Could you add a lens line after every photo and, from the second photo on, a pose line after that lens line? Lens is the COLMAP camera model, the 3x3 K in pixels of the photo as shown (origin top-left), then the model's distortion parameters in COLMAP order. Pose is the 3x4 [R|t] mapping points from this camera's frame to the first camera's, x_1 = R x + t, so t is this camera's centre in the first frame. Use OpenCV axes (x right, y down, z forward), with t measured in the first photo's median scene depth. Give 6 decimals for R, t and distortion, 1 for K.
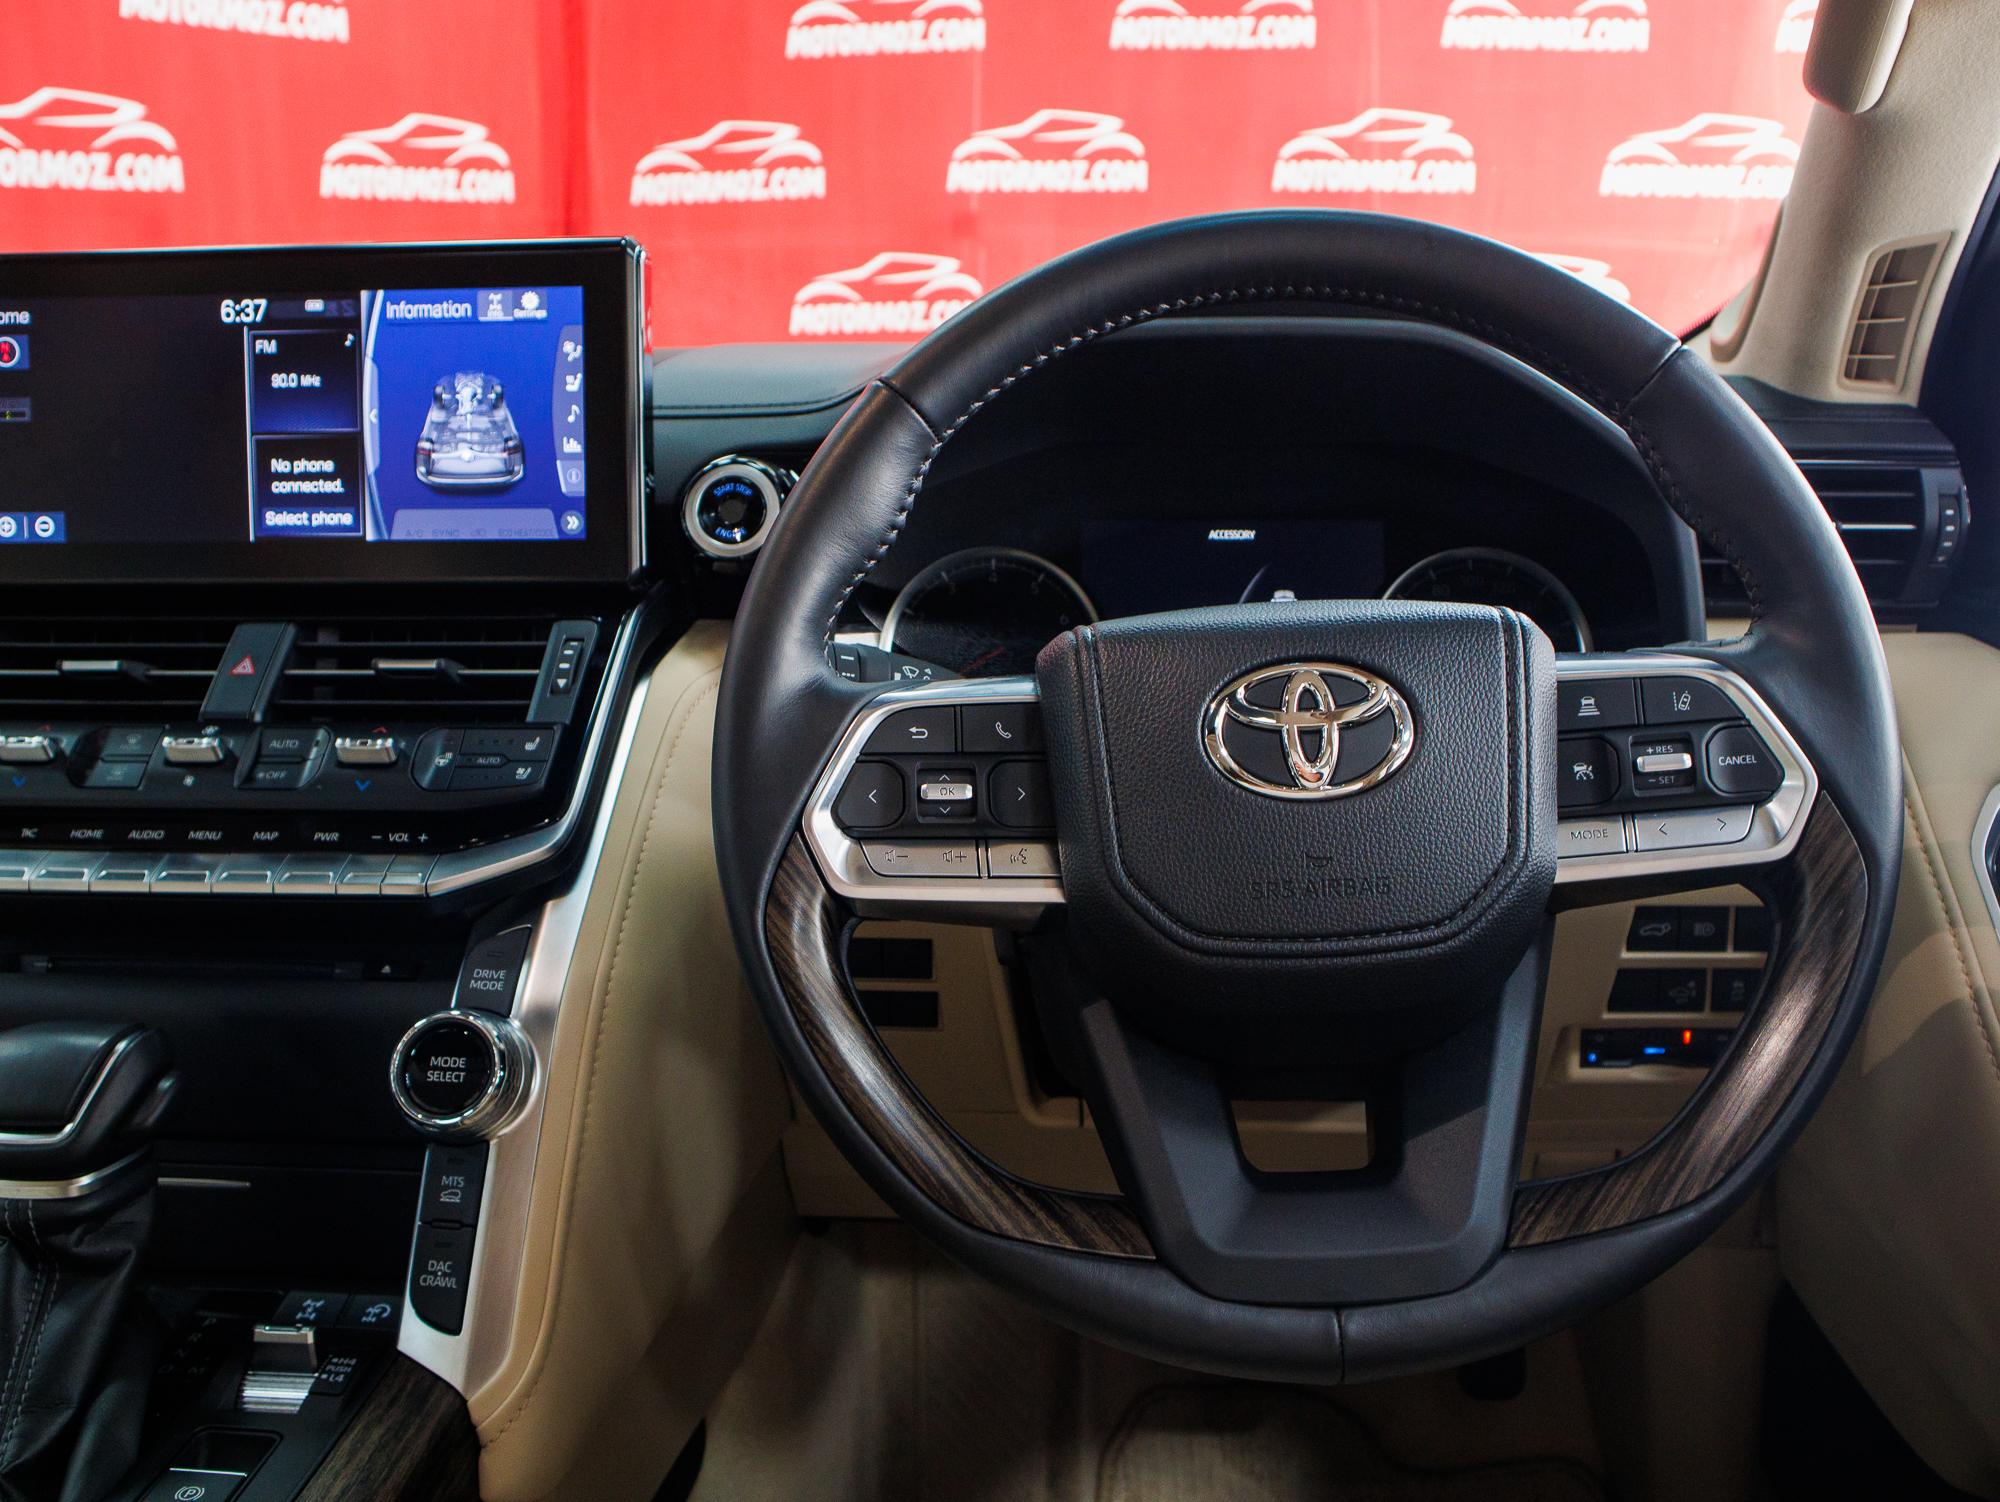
lens RADIAL K [[1672.5, 0, 1000.0], [0, 1672.5, 751.0], [0, 0, 1]] dist [-0.096303, 0.062912]
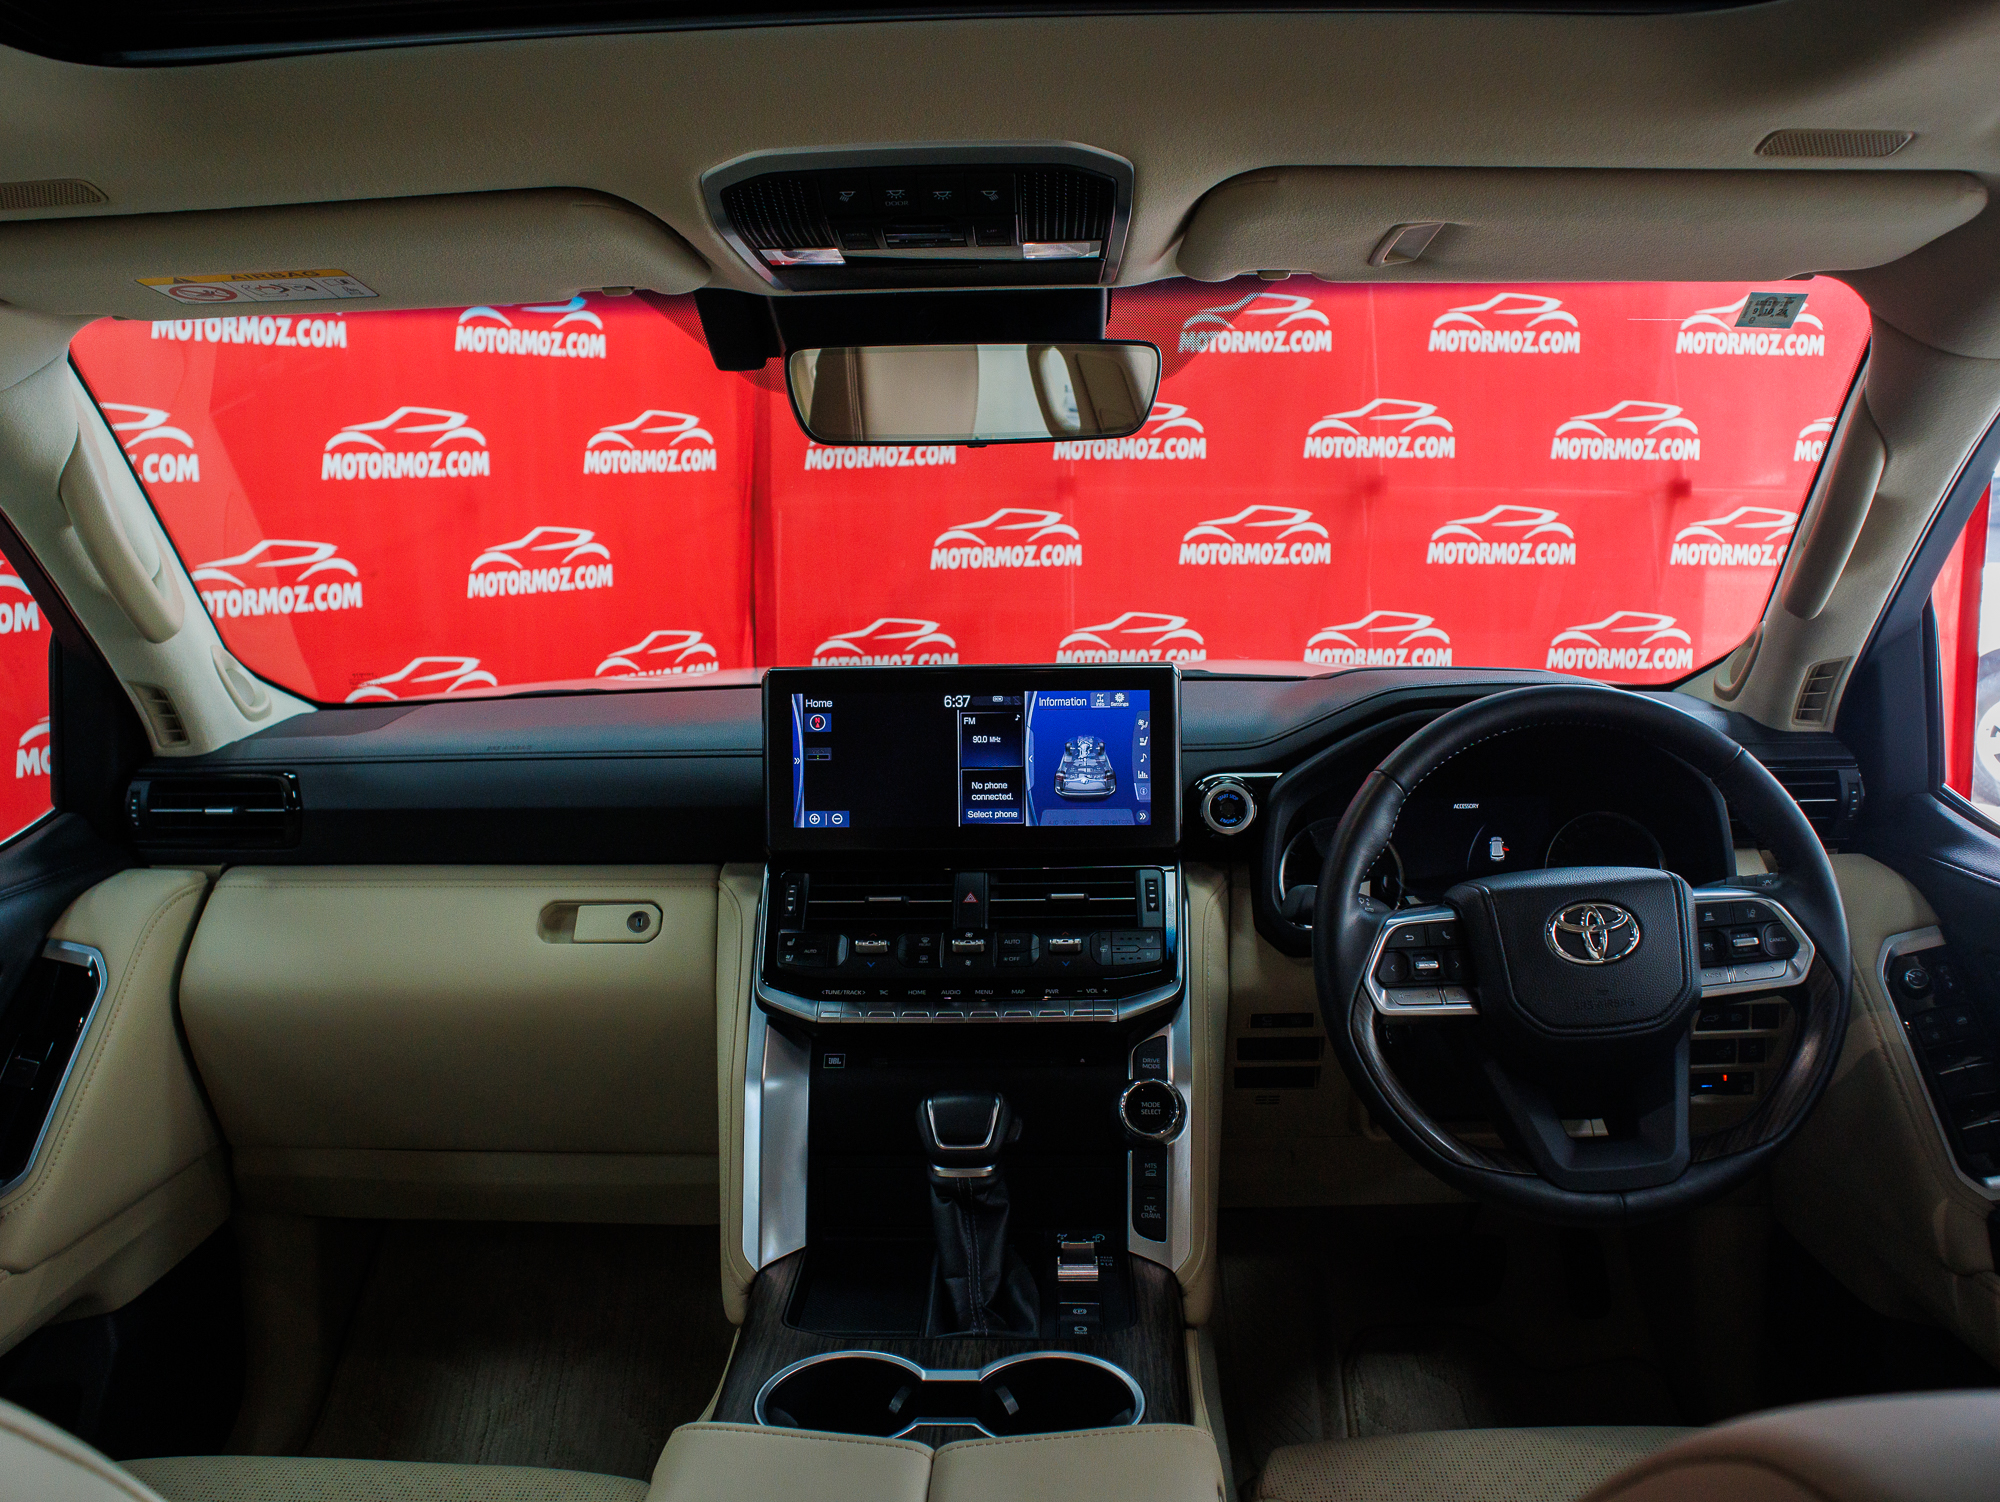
lens RADIAL K [[1530.4, 0, 1000.5], [0, 1530.4, 745.7], [0, 0, 1]] dist [-0.108186, 0.009976]
pose [[0.999592, -0.015052, 0.024259, -0.521848], [0.017095, 0.996120, -0.086327, -0.081514], [-0.022866, 0.086707, 0.995971, -0.802617]]
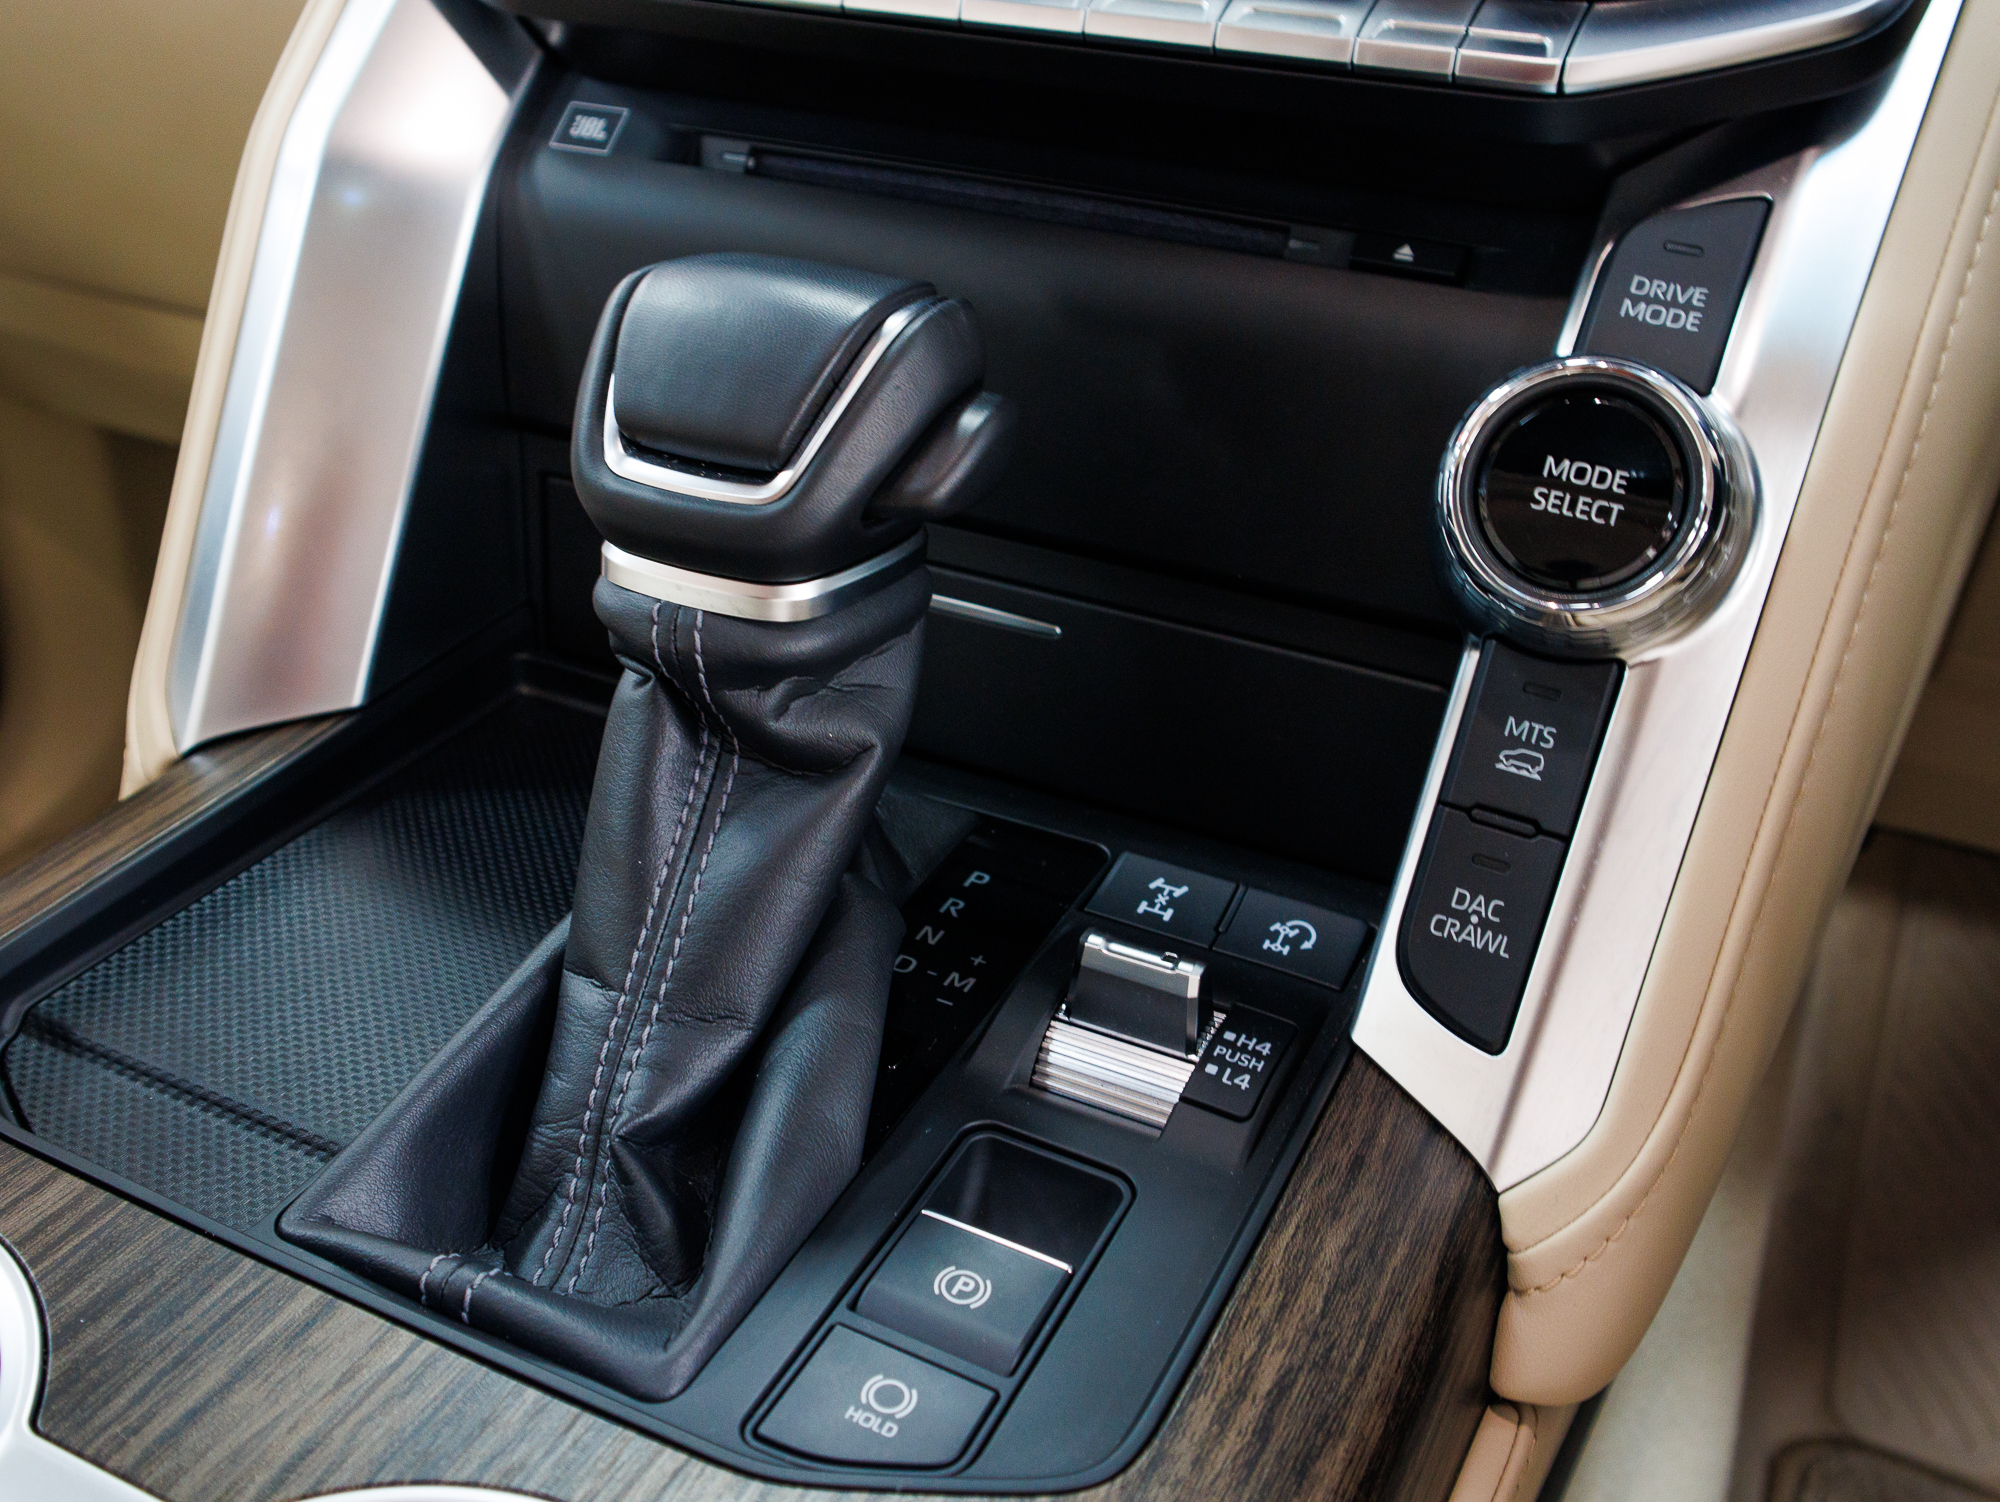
lens RADIAL K [[1949.8, 0, 1000.0], [0, 1949.8, 751.0], [0, 0, 1]] dist [-0.069683, 0.006809]
pose [[0.921742, 0.221713, -0.318173, -0.281838], [-0.110665, 0.936716, 0.332140, 0.098599], [0.371677, -0.270937, 0.887946, 0.443922]]
